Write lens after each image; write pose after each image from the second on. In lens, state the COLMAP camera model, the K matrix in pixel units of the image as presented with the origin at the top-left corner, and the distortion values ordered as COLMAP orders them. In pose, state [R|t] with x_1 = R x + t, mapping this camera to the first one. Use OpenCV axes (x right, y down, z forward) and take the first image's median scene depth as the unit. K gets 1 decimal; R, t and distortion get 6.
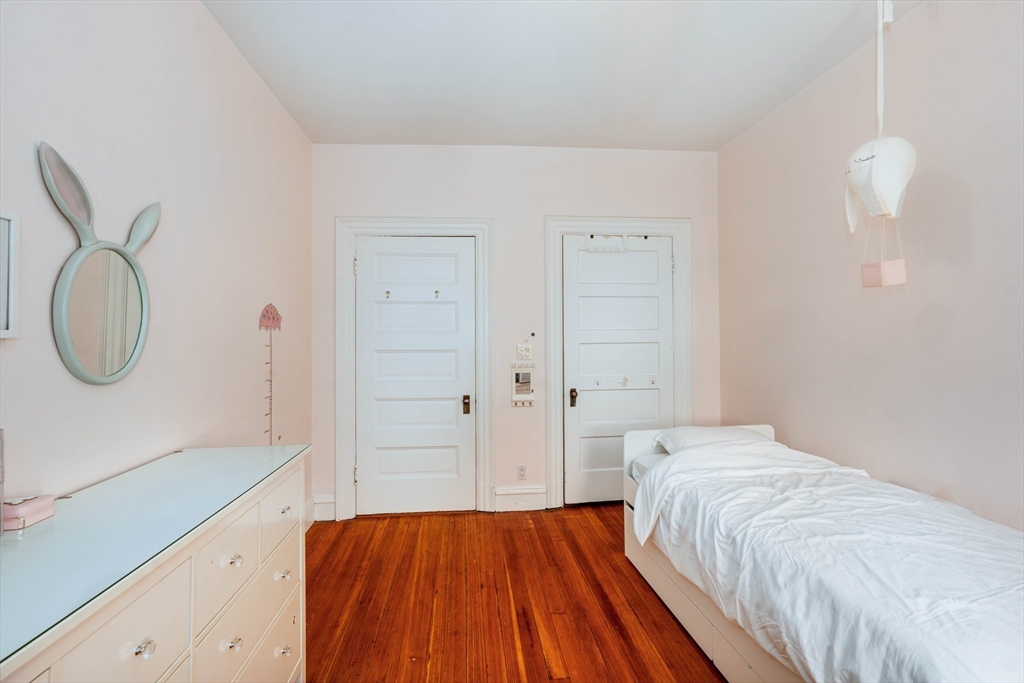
lens RADIAL K [[458.9, 0, 510.9], [0, 458.9, 333.3], [0, 0, 1]] dist [-0.000214, 0.000438]
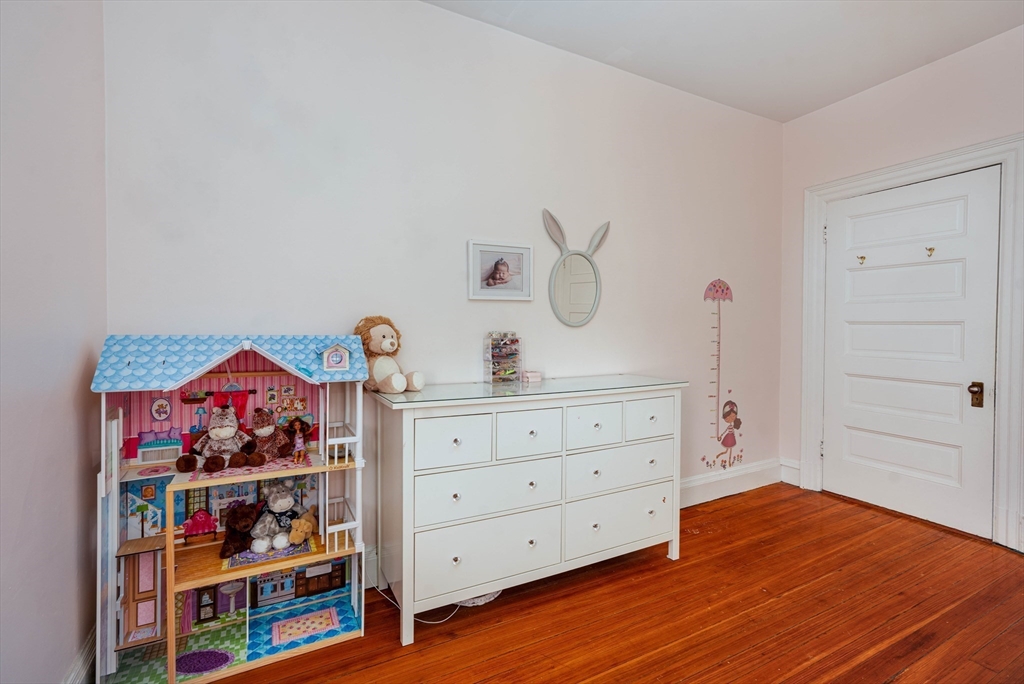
lens RADIAL K [[458.9, 0, 510.9], [0, 458.9, 333.8], [0, 0, 1]] dist [-0.000214, 0.000438]
pose [[0.380431, 0.025027, -0.924471, 0.407101], [0.000341, 0.999630, 0.027202, 0.048151], [0.924809, -0.010664, 0.380282, 0.020066]]
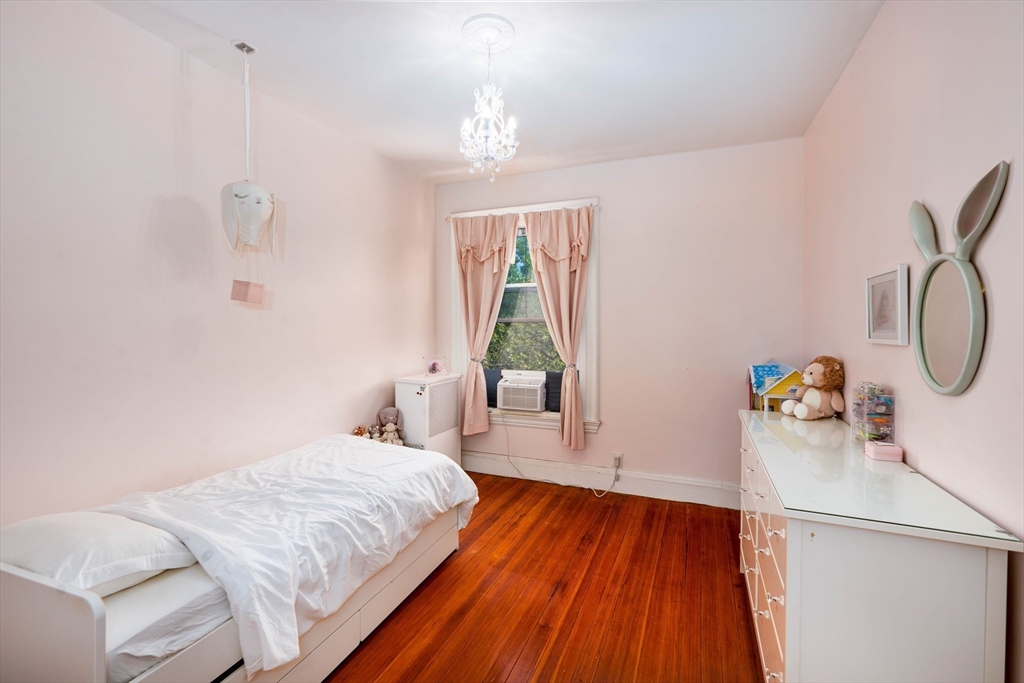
lens RADIAL K [[458.9, 0, 510.9], [0, 458.9, 333.3], [0, 0, 1]] dist [-0.000214, 0.000438]
pose [[-0.885083, 0.002065, 0.465429, -0.265105], [0.003910, 0.999988, 0.002998, -0.015015], [-0.465417, 0.004473, -0.885080, 1.237277]]
